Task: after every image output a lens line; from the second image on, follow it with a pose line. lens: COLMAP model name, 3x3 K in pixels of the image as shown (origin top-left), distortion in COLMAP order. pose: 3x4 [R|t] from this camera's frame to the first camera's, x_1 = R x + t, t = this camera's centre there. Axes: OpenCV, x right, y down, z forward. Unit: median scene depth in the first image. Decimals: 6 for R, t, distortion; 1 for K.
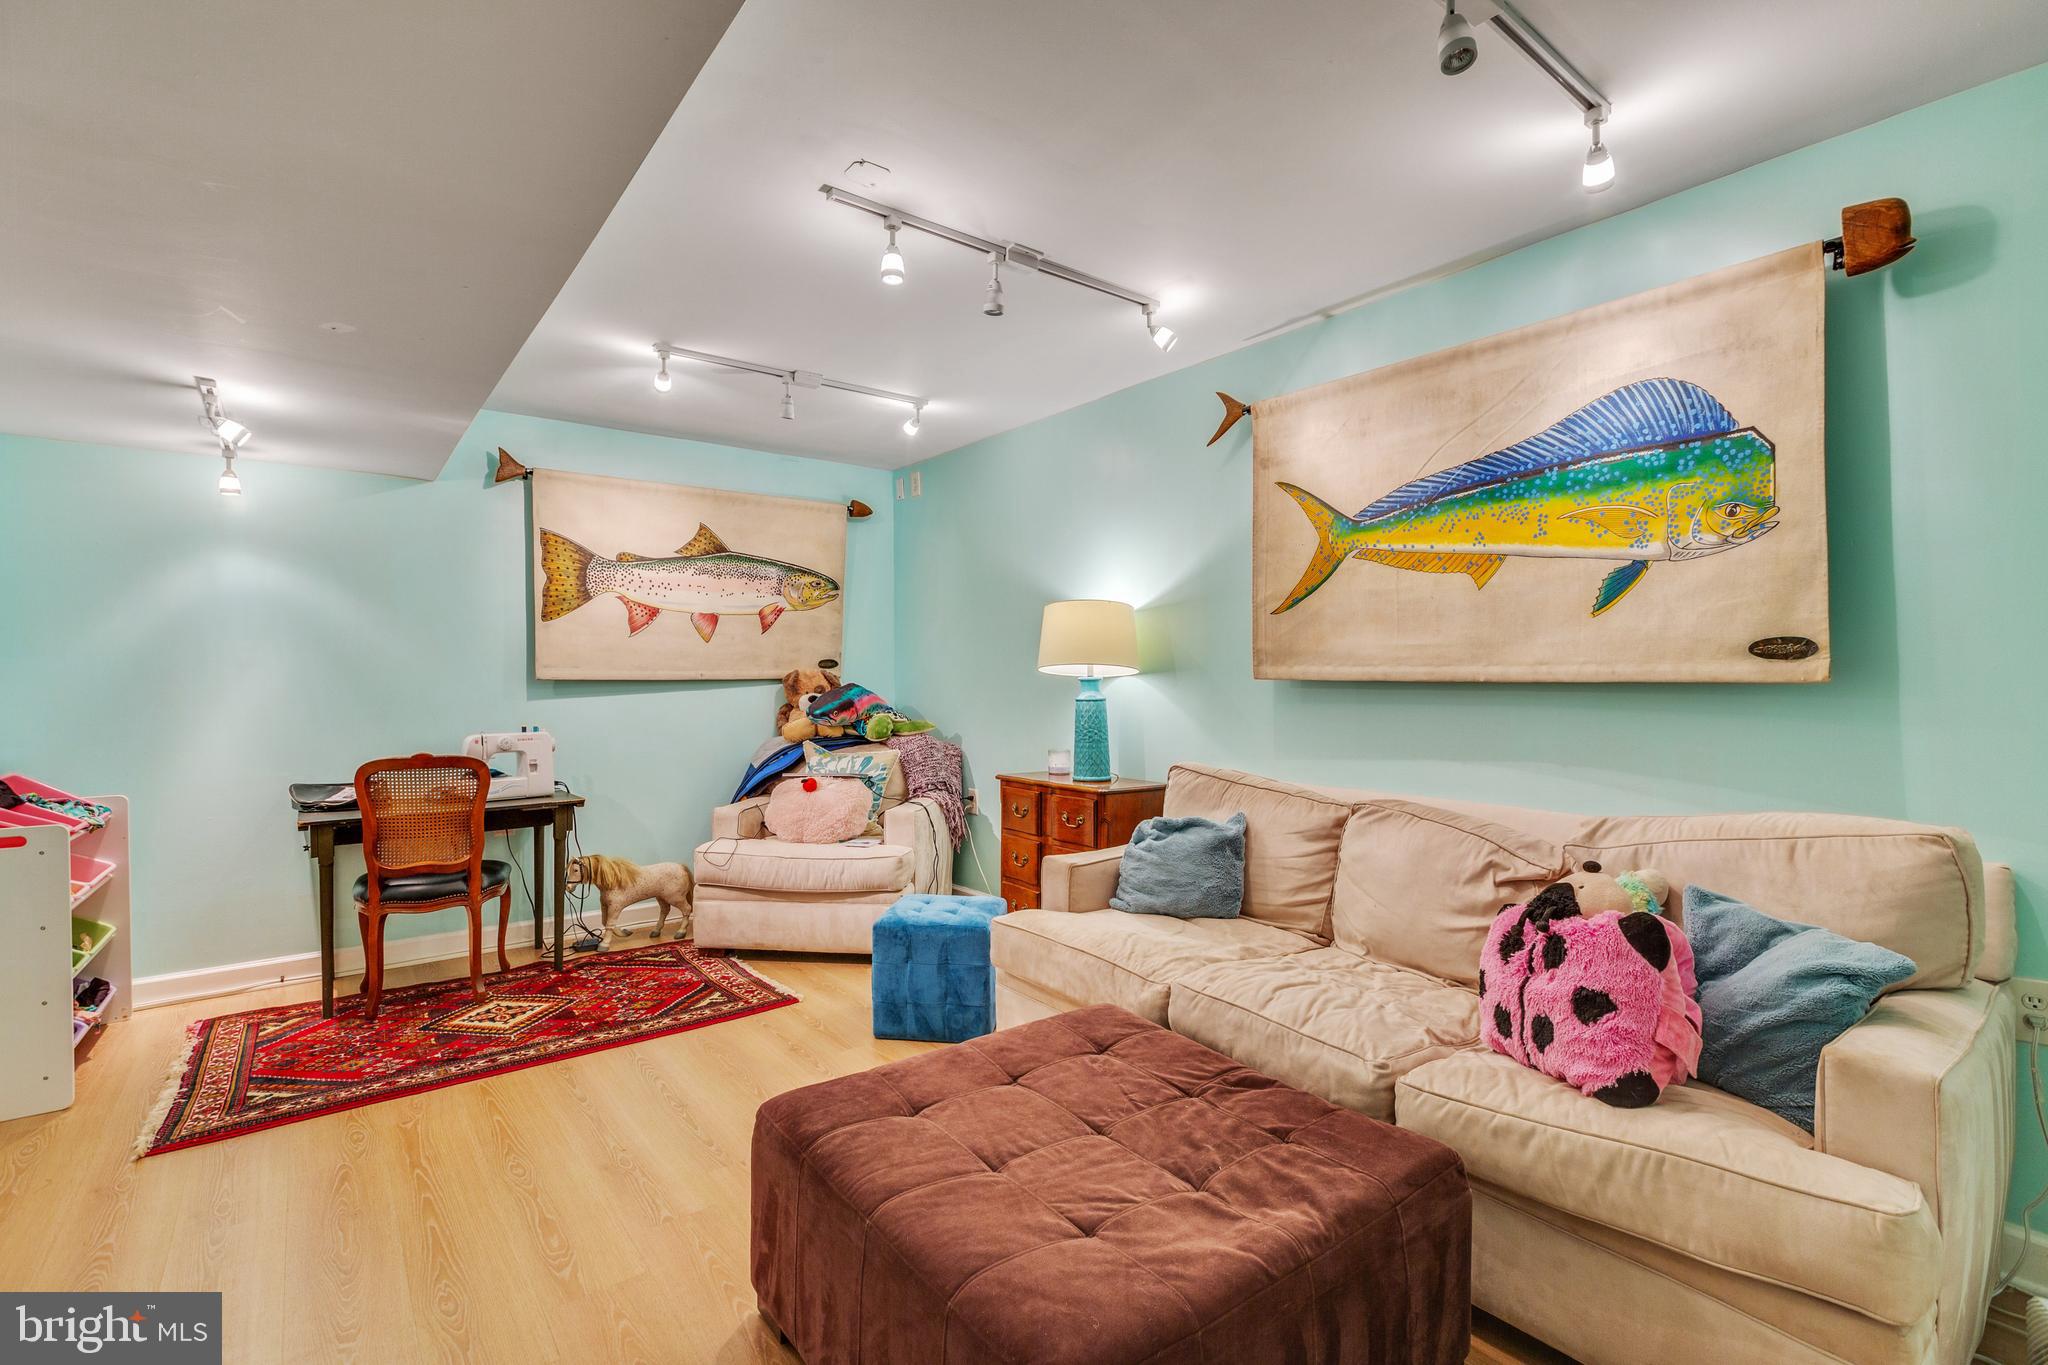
lens RADIAL K [[929.5, 0, 1024.4], [0, 929.5, 700.5], [0, 0, 1]] dist [0.004326, -0.000656]
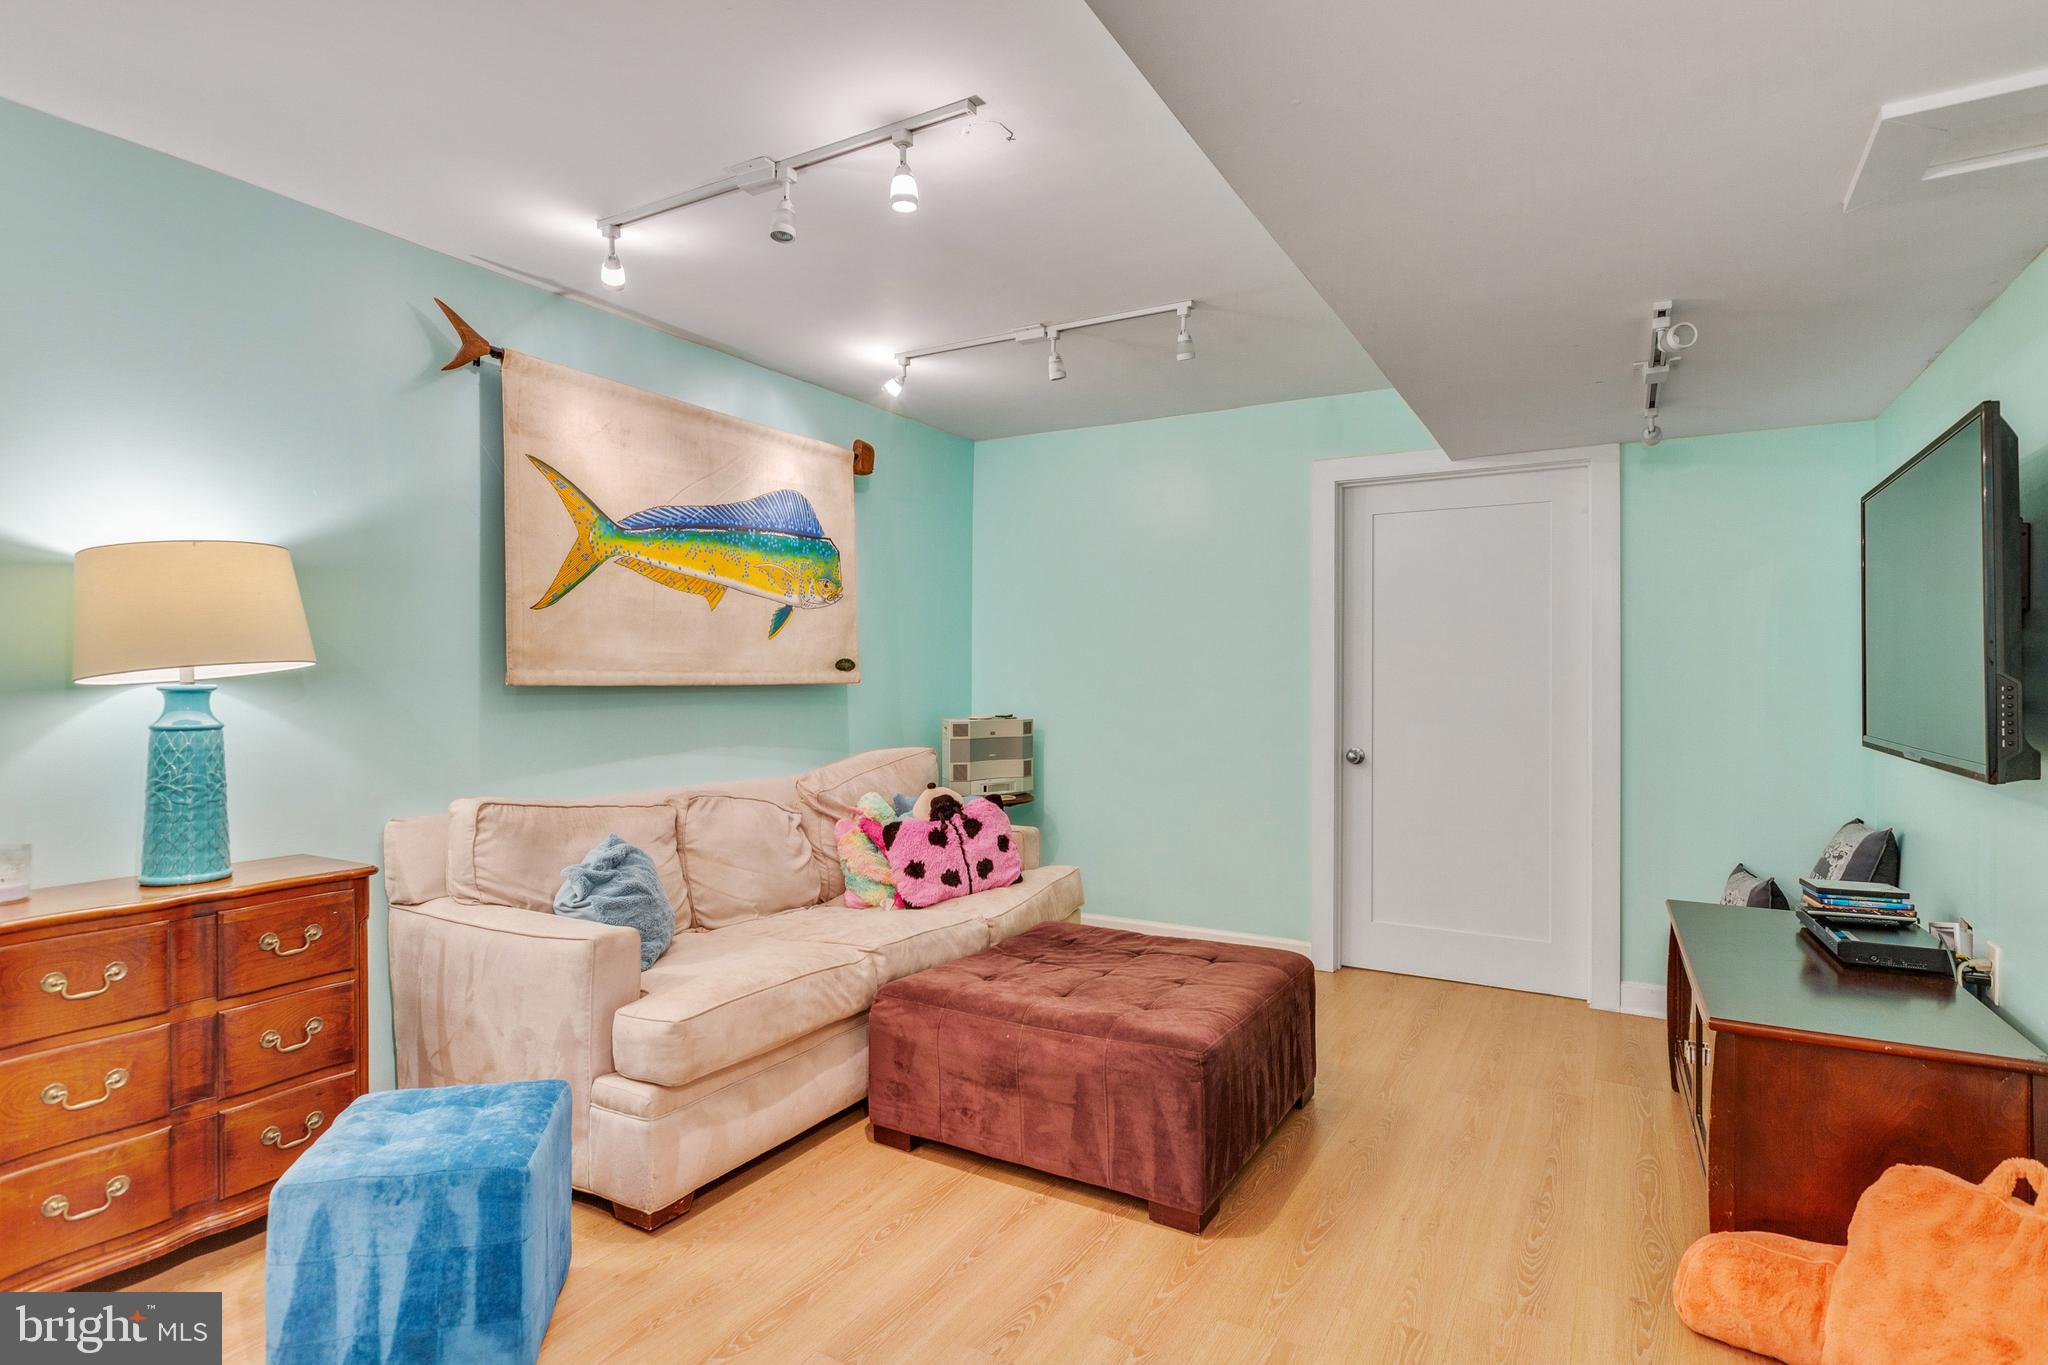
lens RADIAL K [[1036.2, 0, 1026.7], [0, 1036.2, 678.1], [0, 0, 1]] dist [0.001946, 0.000577]
pose [[-0.380794, 0.005505, 0.924644, -0.940490], [0.032493, 0.999444, 0.007431, -0.026416], [-0.924089, 0.032874, -0.380761, 1.137501]]
